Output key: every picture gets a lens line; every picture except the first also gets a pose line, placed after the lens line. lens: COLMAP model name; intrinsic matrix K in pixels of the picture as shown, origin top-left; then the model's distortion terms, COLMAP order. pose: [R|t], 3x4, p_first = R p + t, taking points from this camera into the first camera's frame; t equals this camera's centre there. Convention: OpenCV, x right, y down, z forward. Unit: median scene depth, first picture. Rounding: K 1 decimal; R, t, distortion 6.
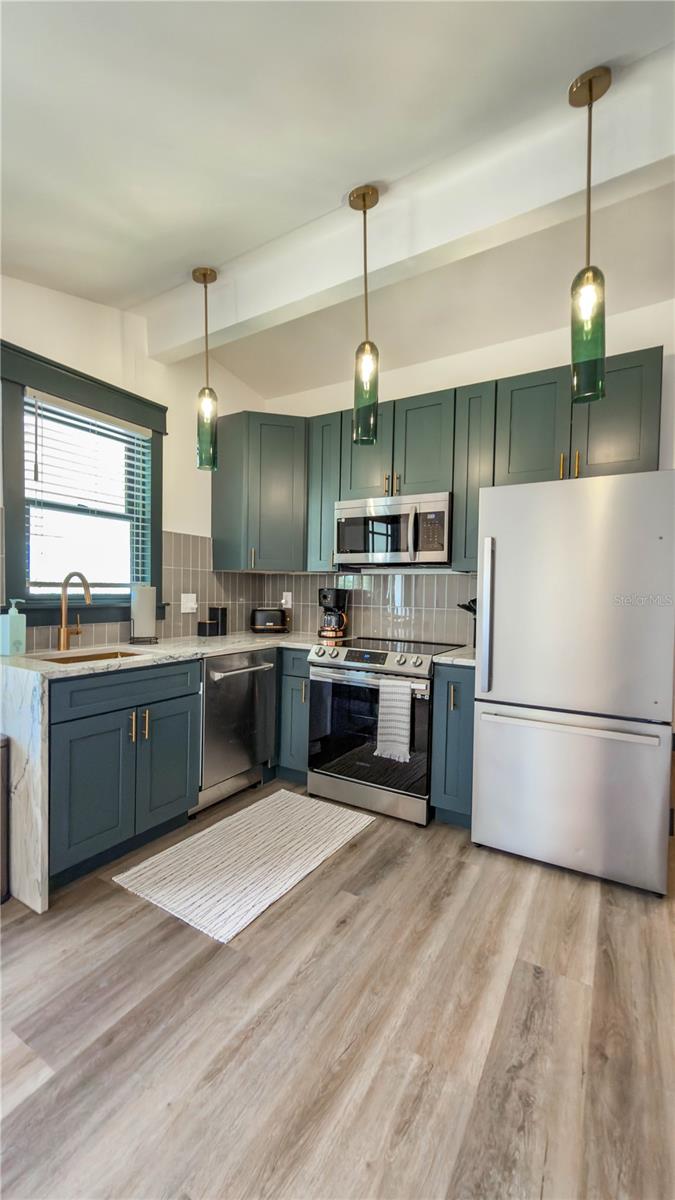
lens RADIAL K [[474.0, 0, 342.0], [0, 474.0, 602.8], [0, 0, 1]] dist [0.002323, 0.000763]
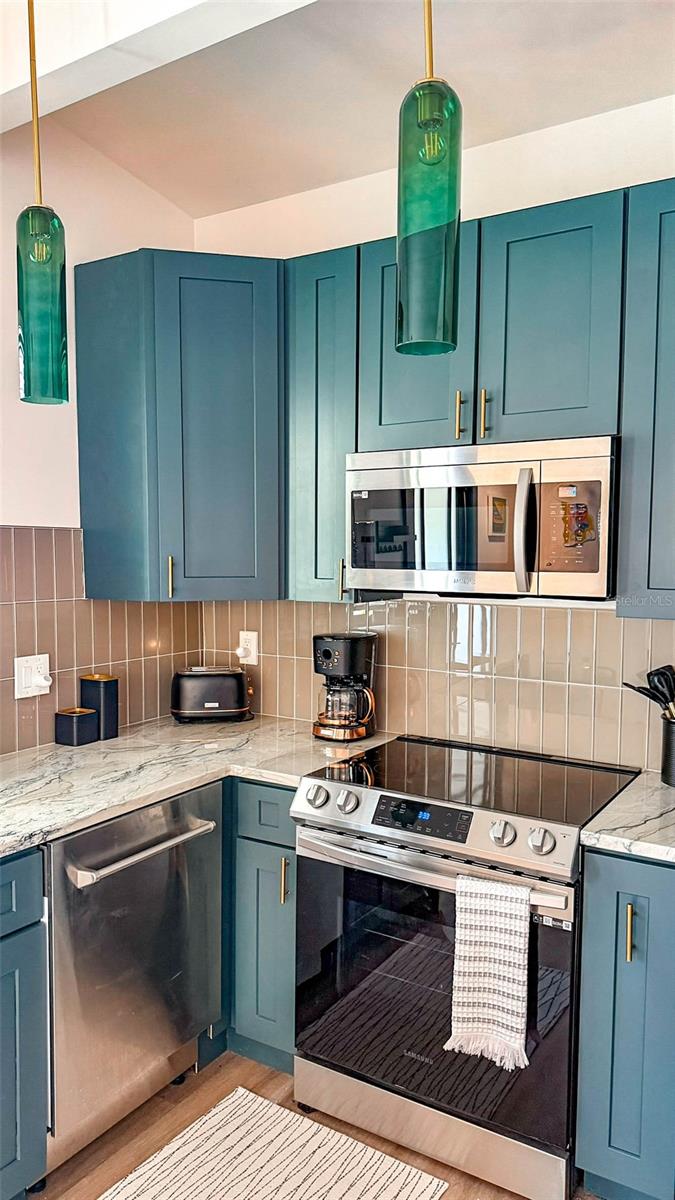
lens RADIAL K [[822.7, 0, 334.7], [0, 822.7, 604.1], [0, 0, 1]] dist [0.063567, -0.006519]
pose [[0.999600, -0.011924, -0.025647, -0.007532], [0.013154, 0.998744, 0.048339, -0.110210], [0.025039, -0.048657, 0.998502, 0.211747]]
